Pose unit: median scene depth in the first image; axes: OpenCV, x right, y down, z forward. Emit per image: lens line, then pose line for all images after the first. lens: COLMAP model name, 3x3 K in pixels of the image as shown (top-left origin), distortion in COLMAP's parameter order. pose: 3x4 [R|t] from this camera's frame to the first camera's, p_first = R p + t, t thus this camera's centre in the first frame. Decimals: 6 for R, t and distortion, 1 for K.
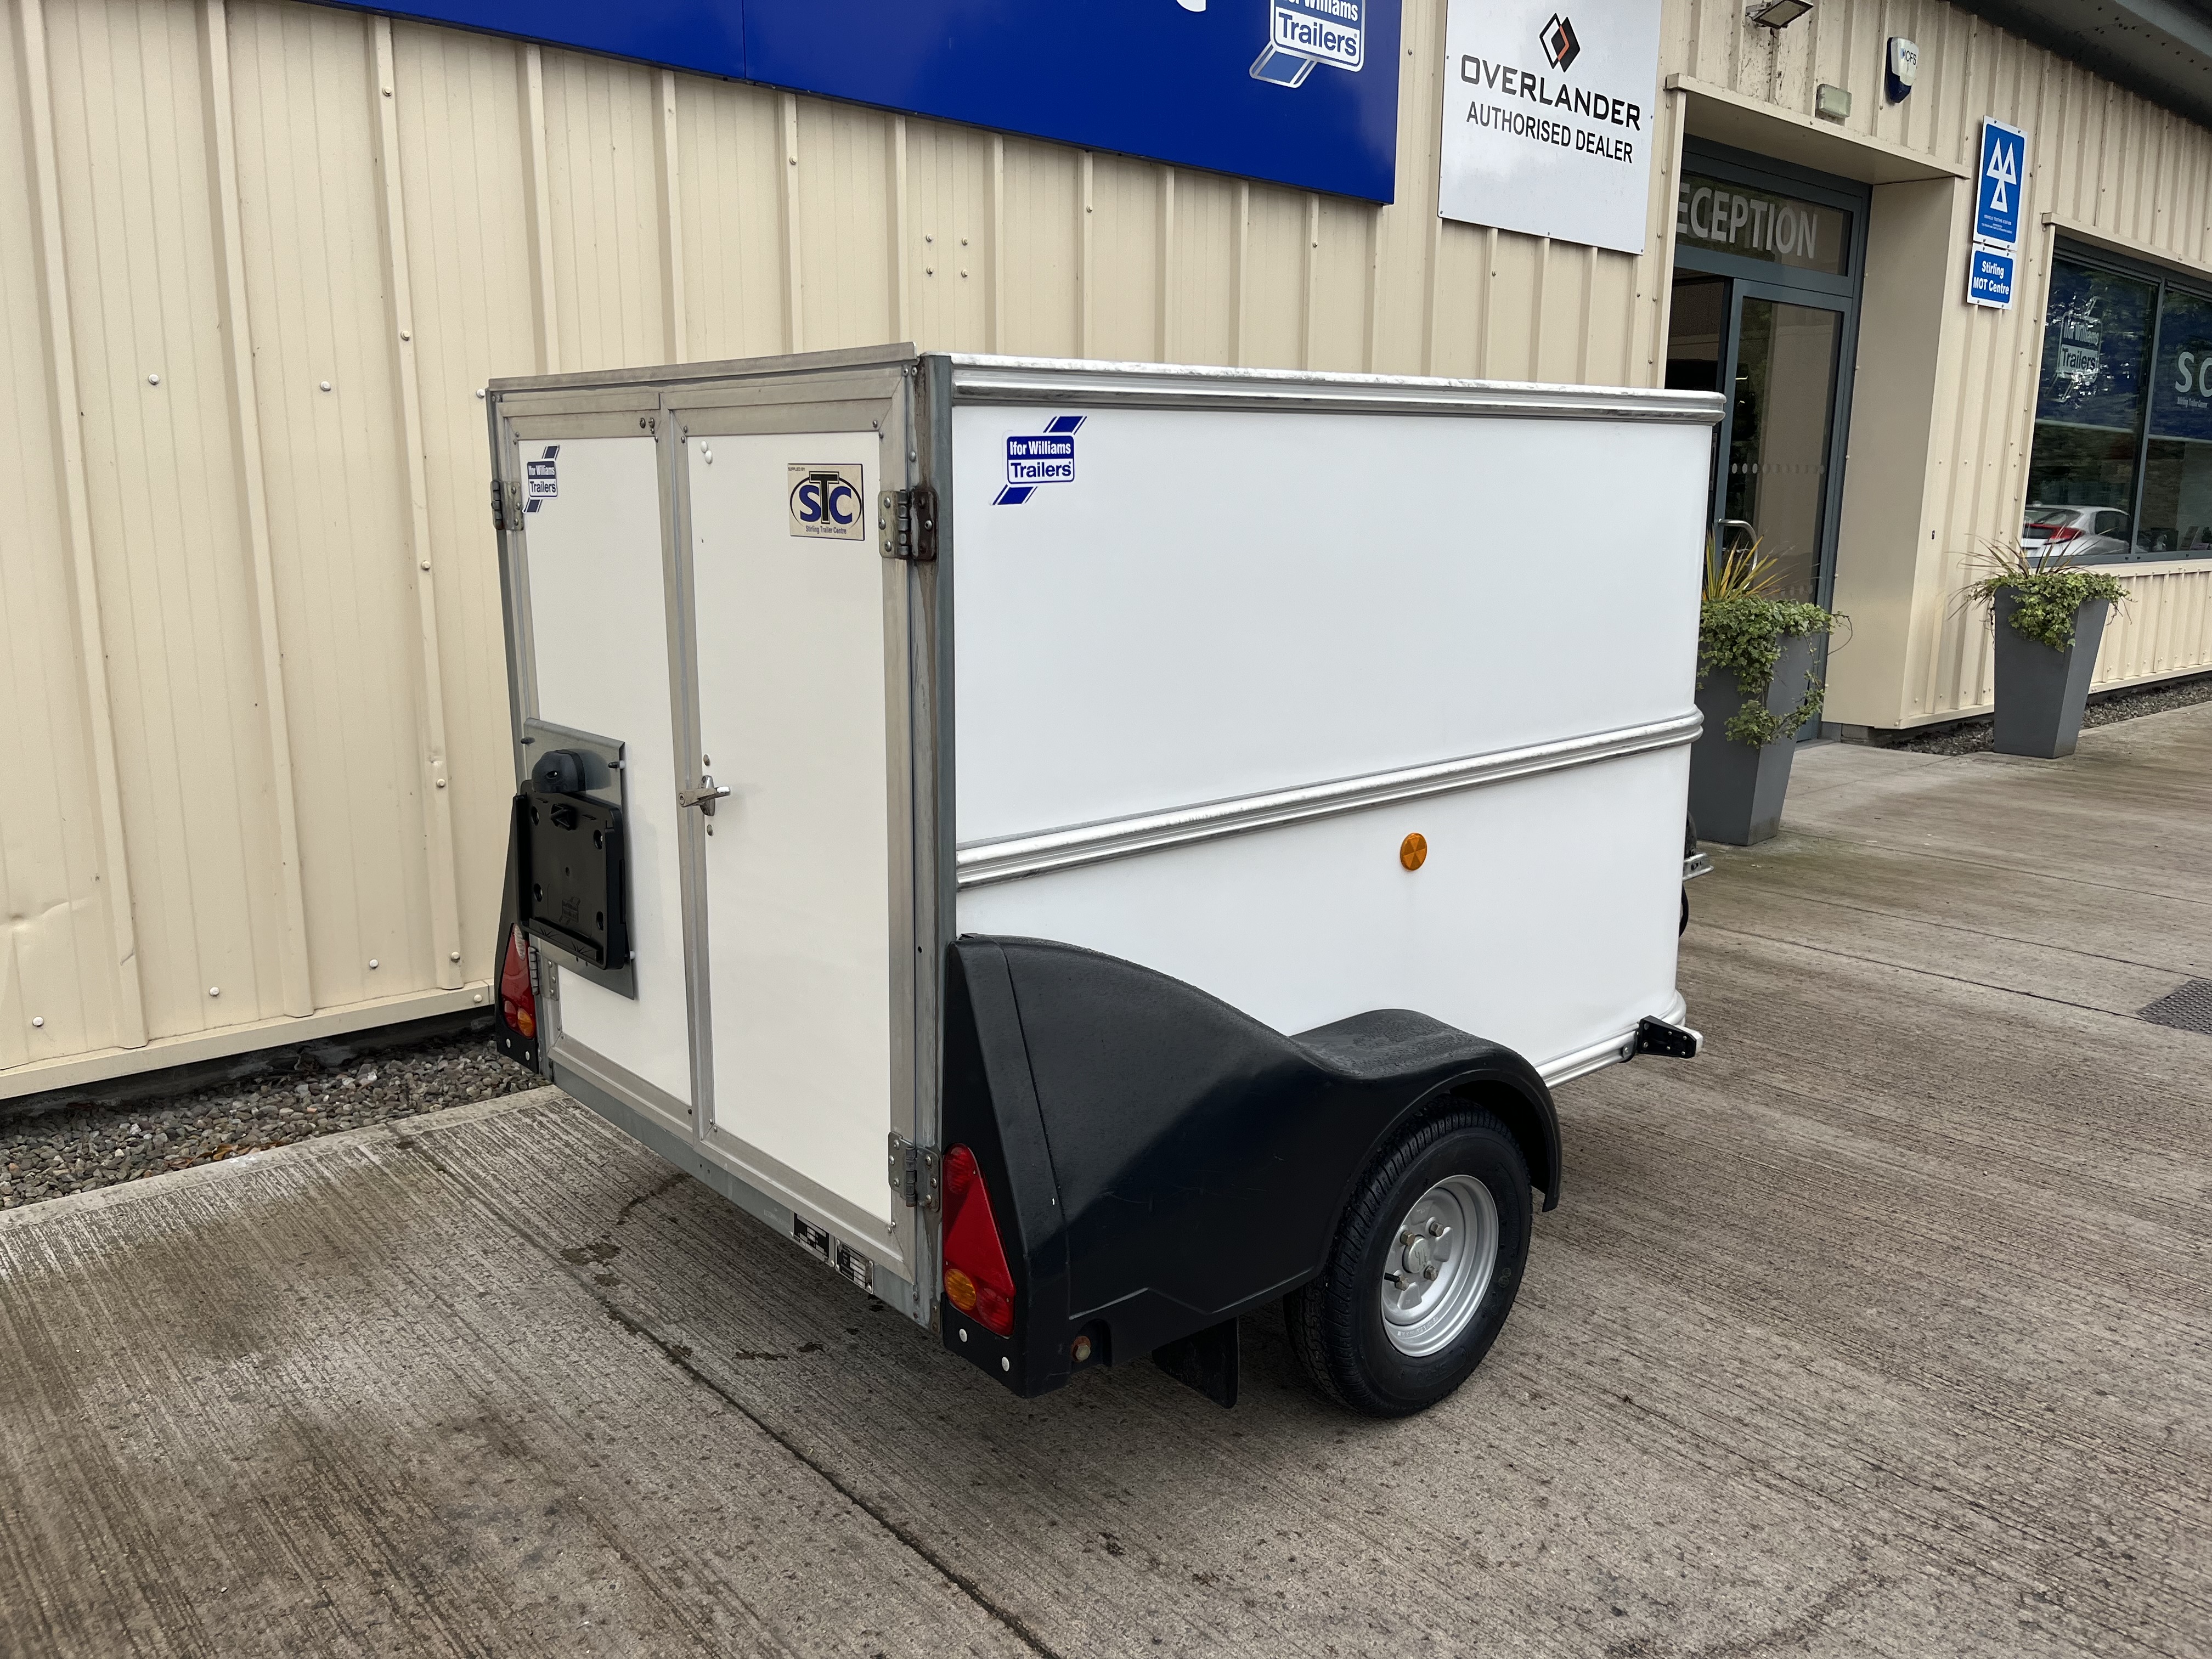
lens RADIAL K [[1670.1, 0, 1129.1], [0, 1670.1, 849.4], [0, 0, 1]] dist [0.067163, -0.093219]
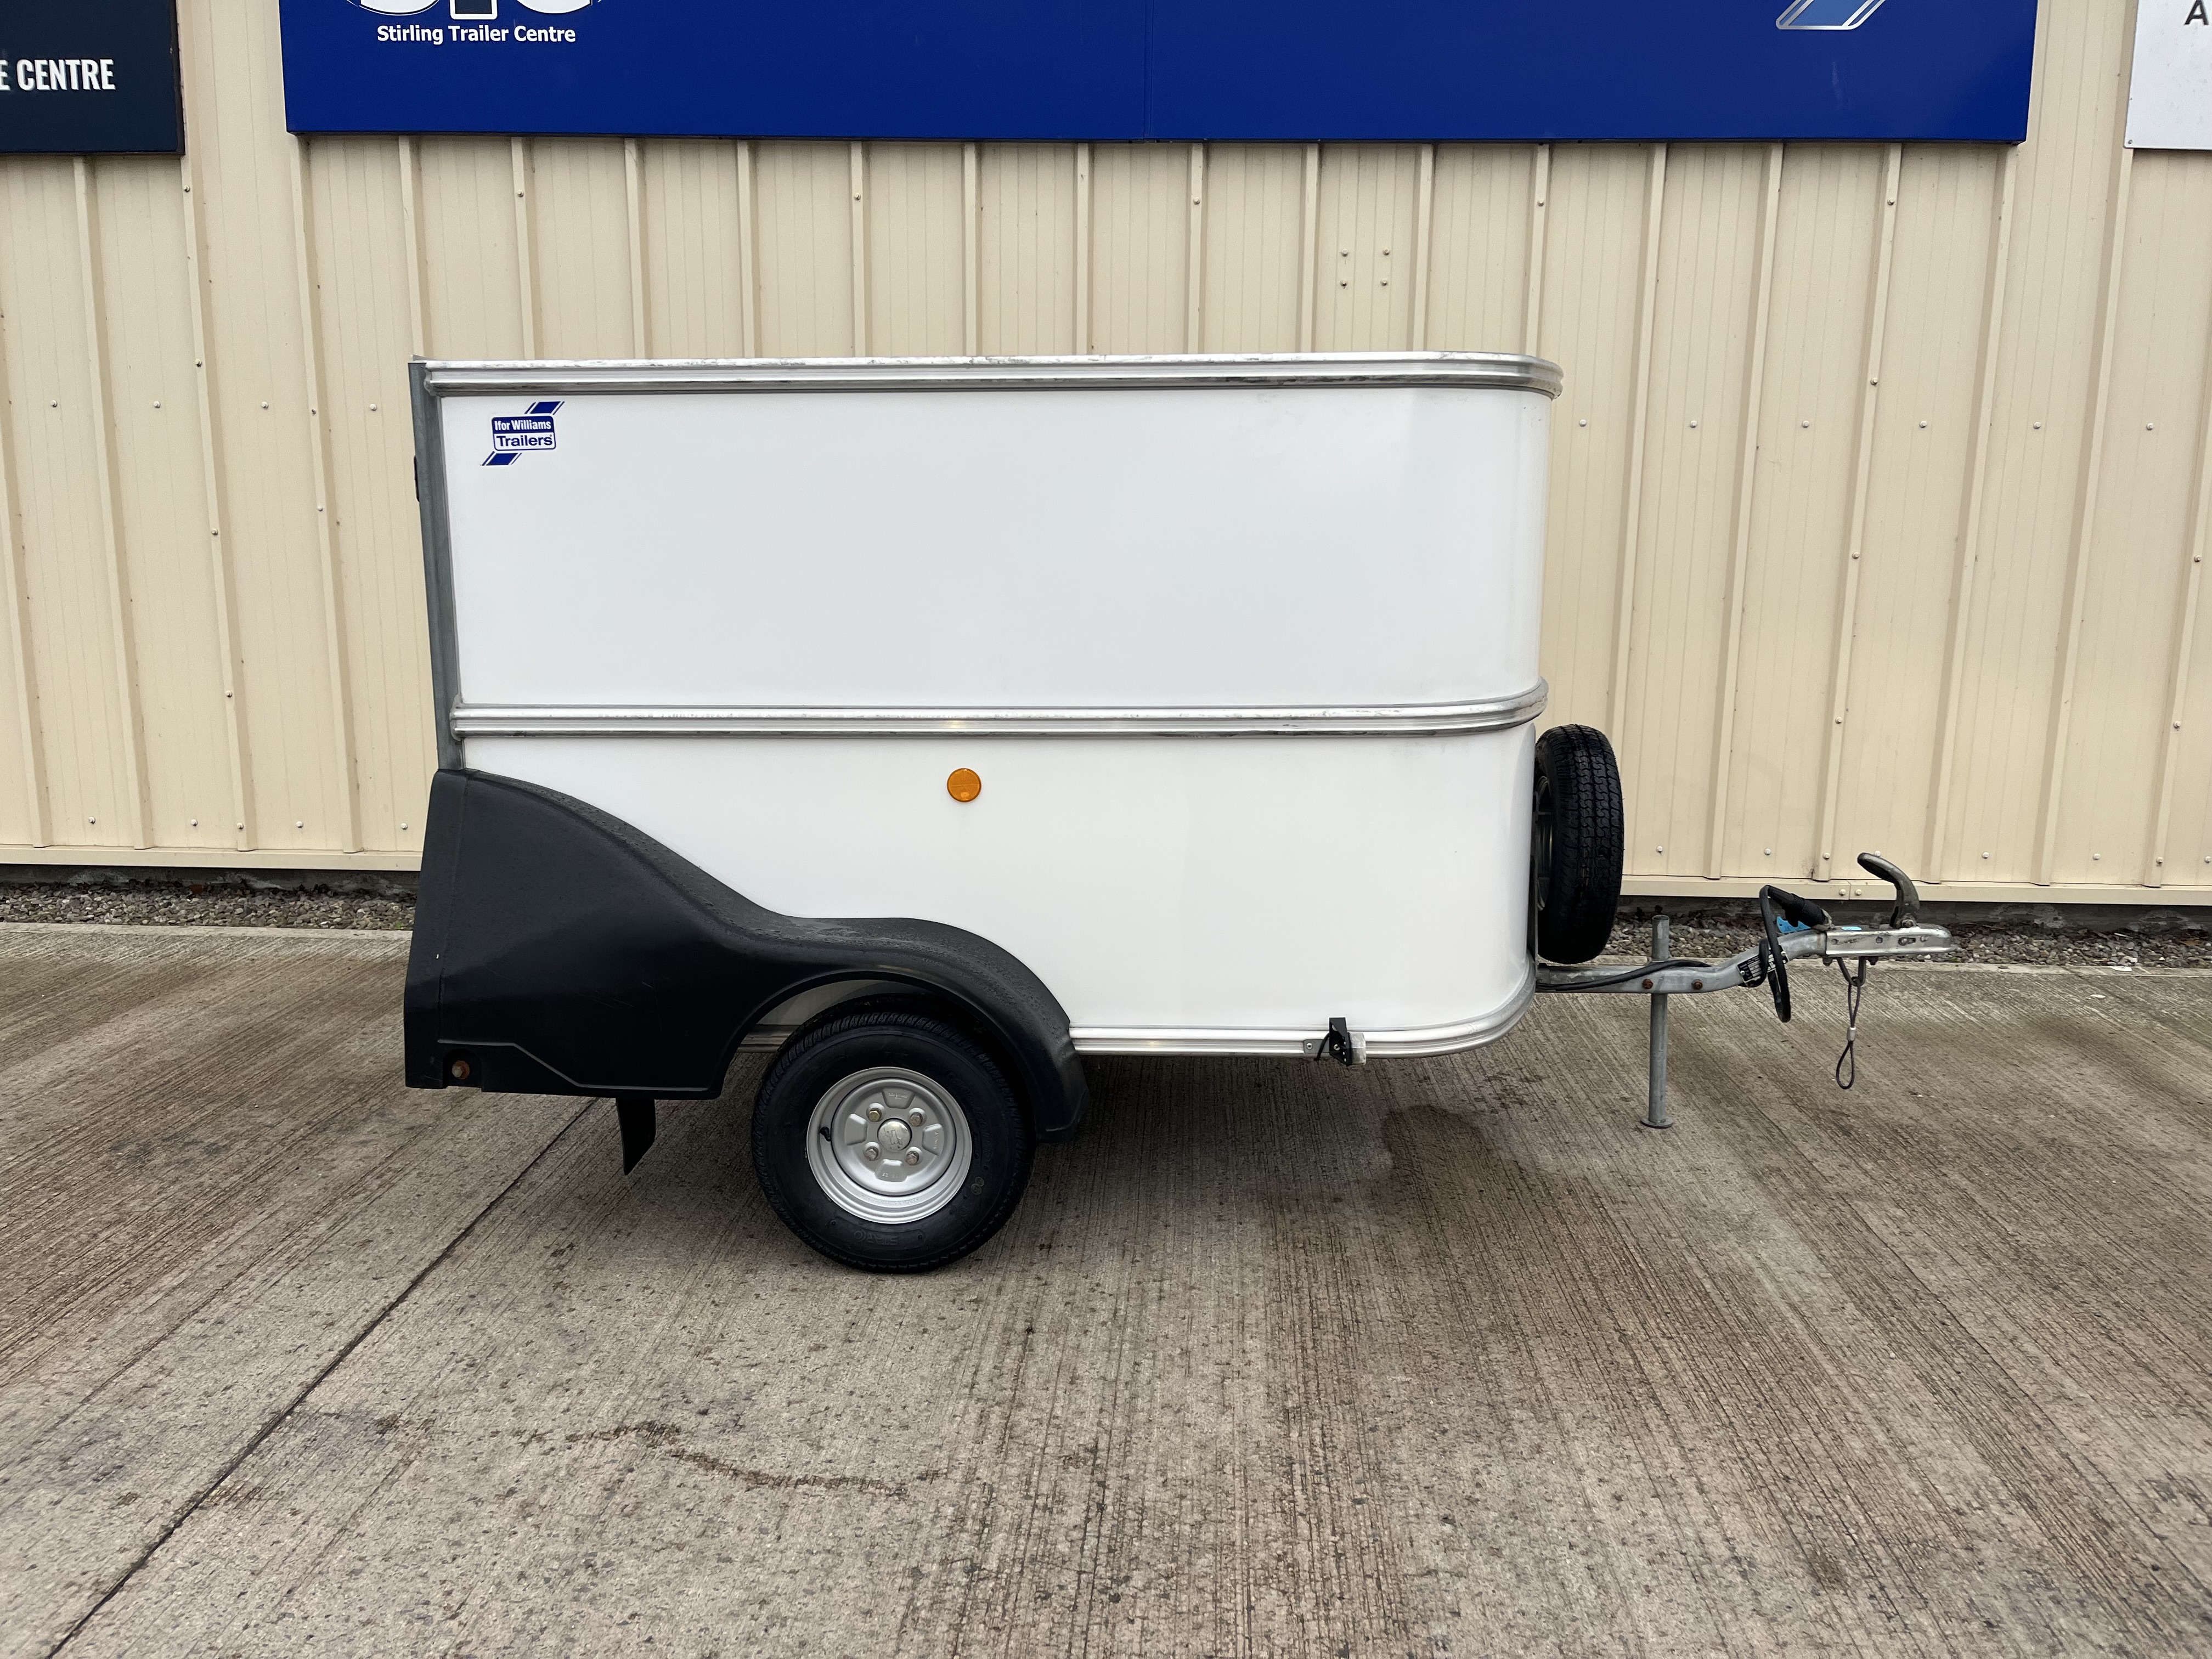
lens RADIAL K [[1670.1, 0, 1133.4], [0, 1670.1, 862.9], [0, 0, 1]] dist [0.067163, -0.093219]
pose [[0.718214, 0.140362, -0.681519, 1.119990], [-0.147903, 0.987856, 0.047587, -0.019304], [0.679922, 0.066621, 0.730252, 0.297325]]
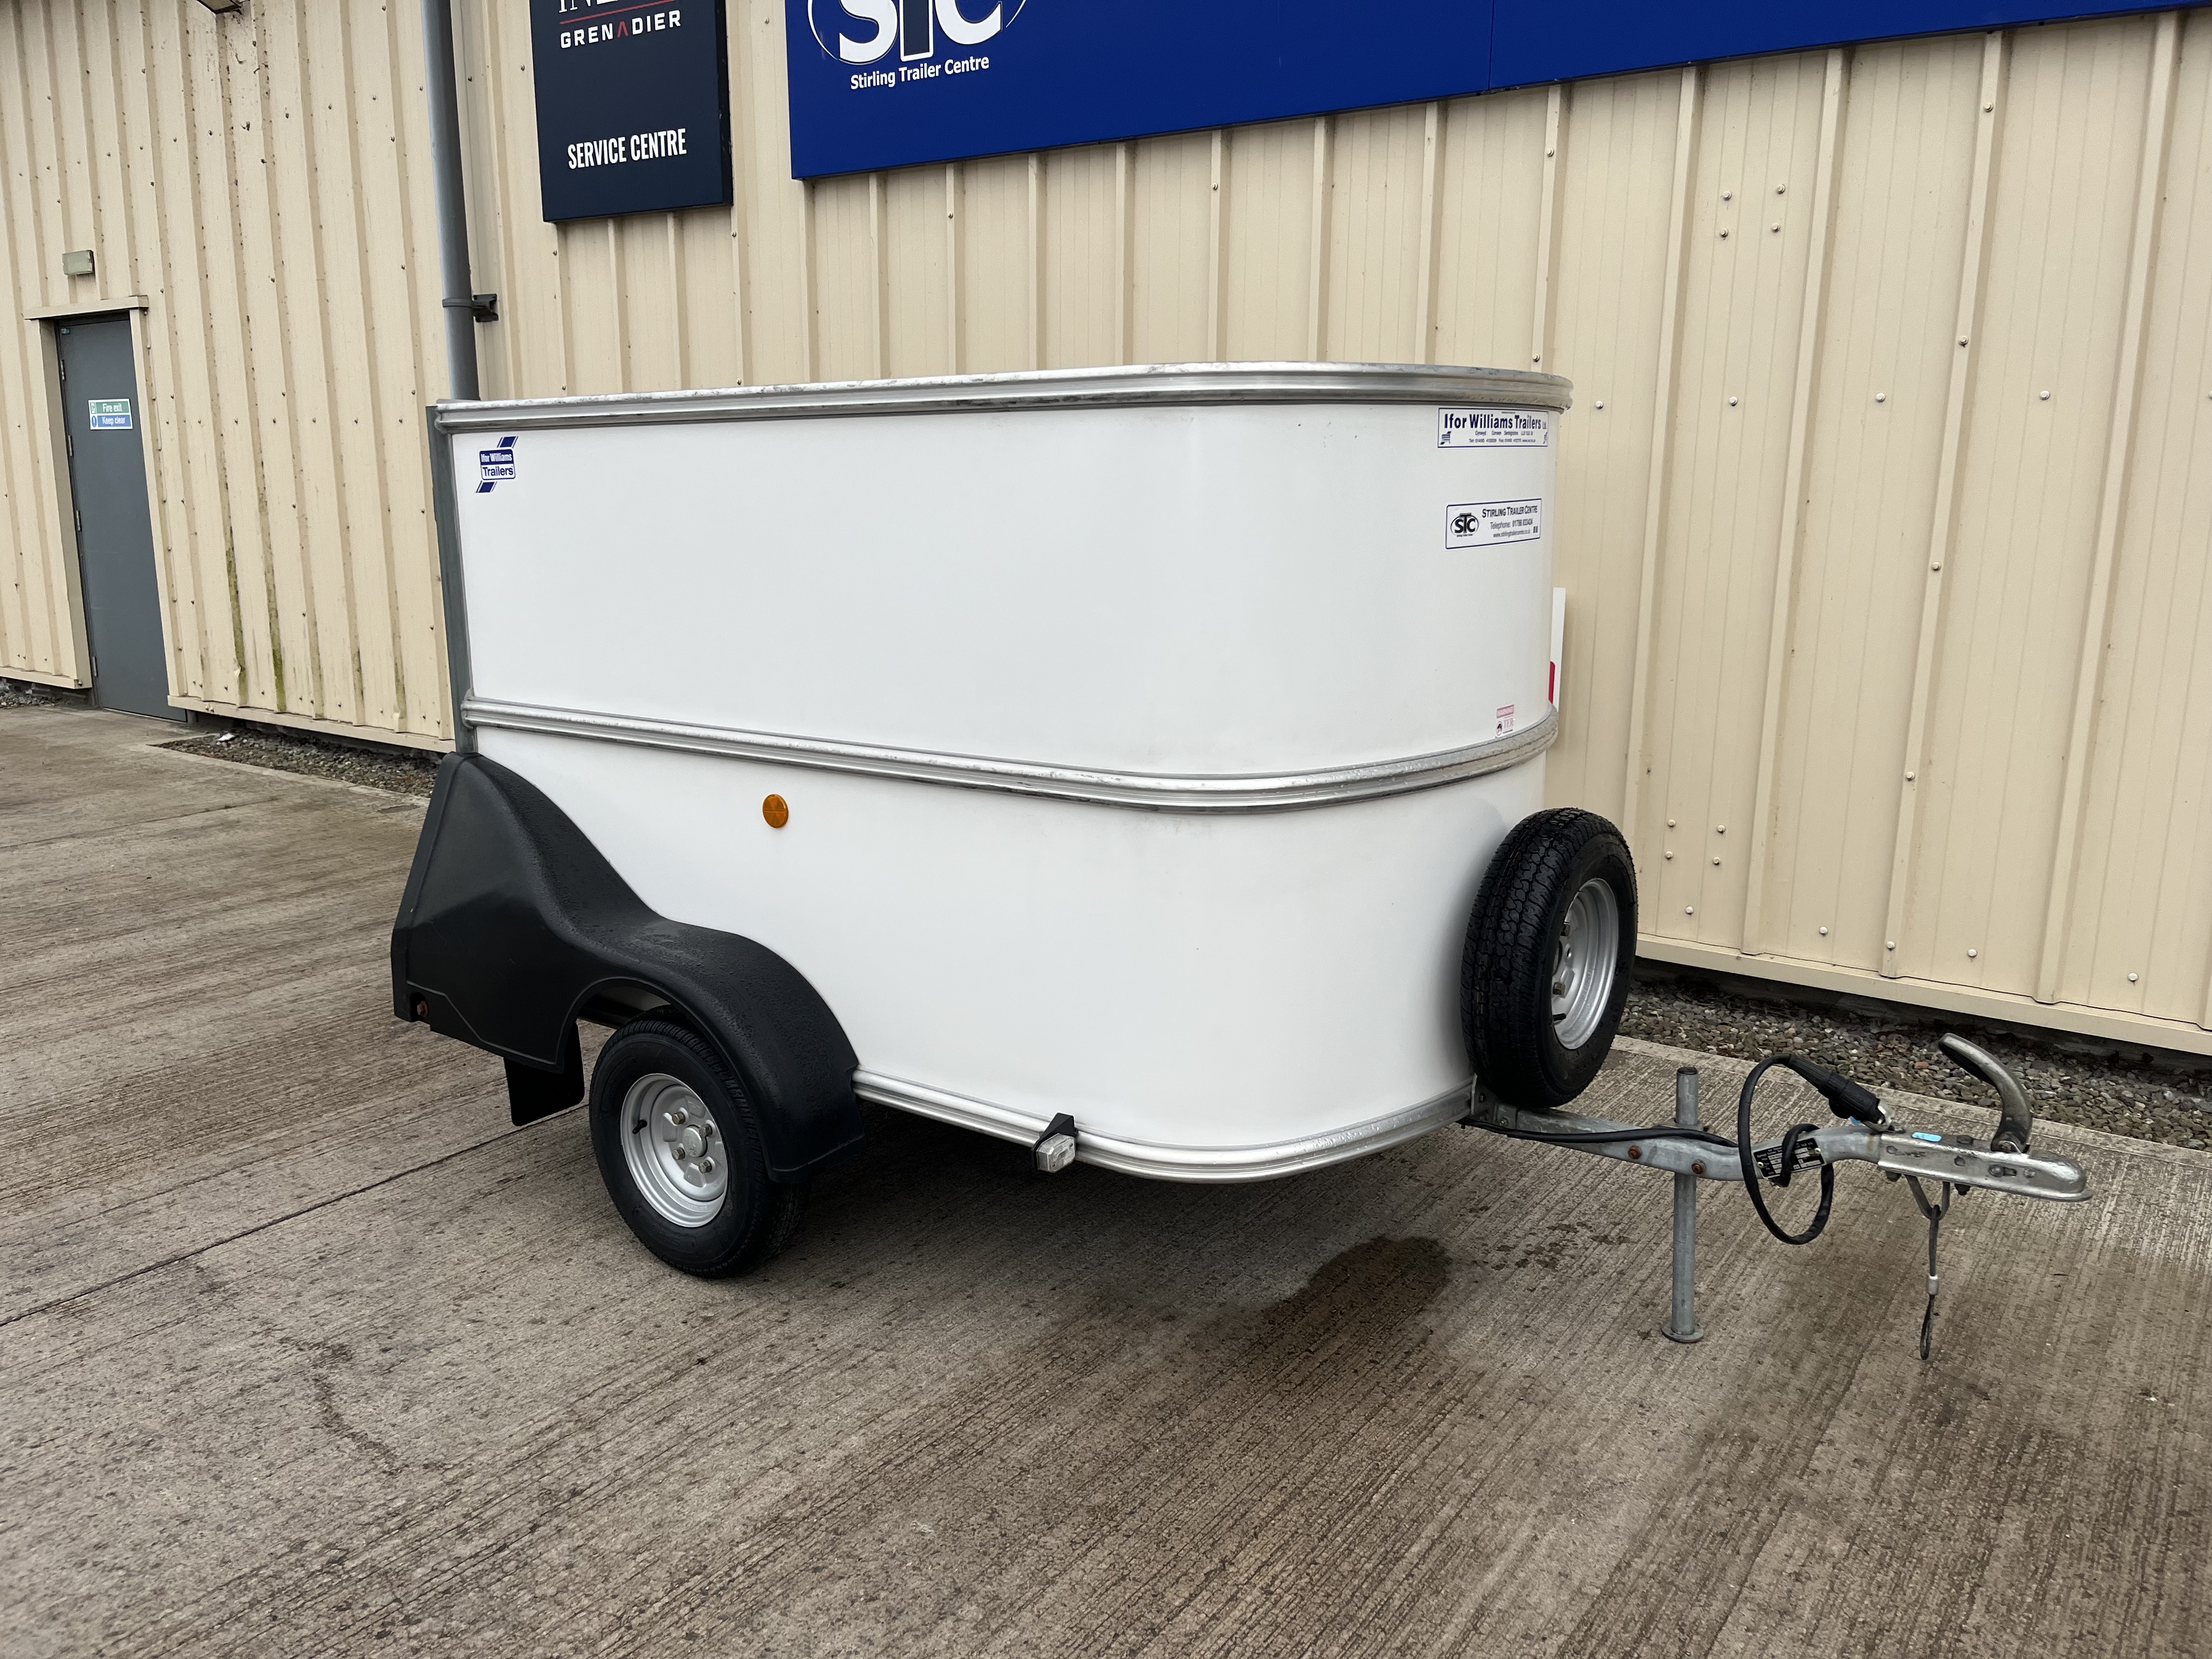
lens RADIAL K [[1670.1, 0, 1121.8], [0, 1670.1, 846.4], [0, 0, 1]] dist [0.067163, -0.093219]
pose [[0.220769, 0.208535, -0.952772, 1.421517], [-0.204739, 0.965018, 0.163775, -0.227447], [0.953595, 0.158914, 0.255742, 1.035622]]
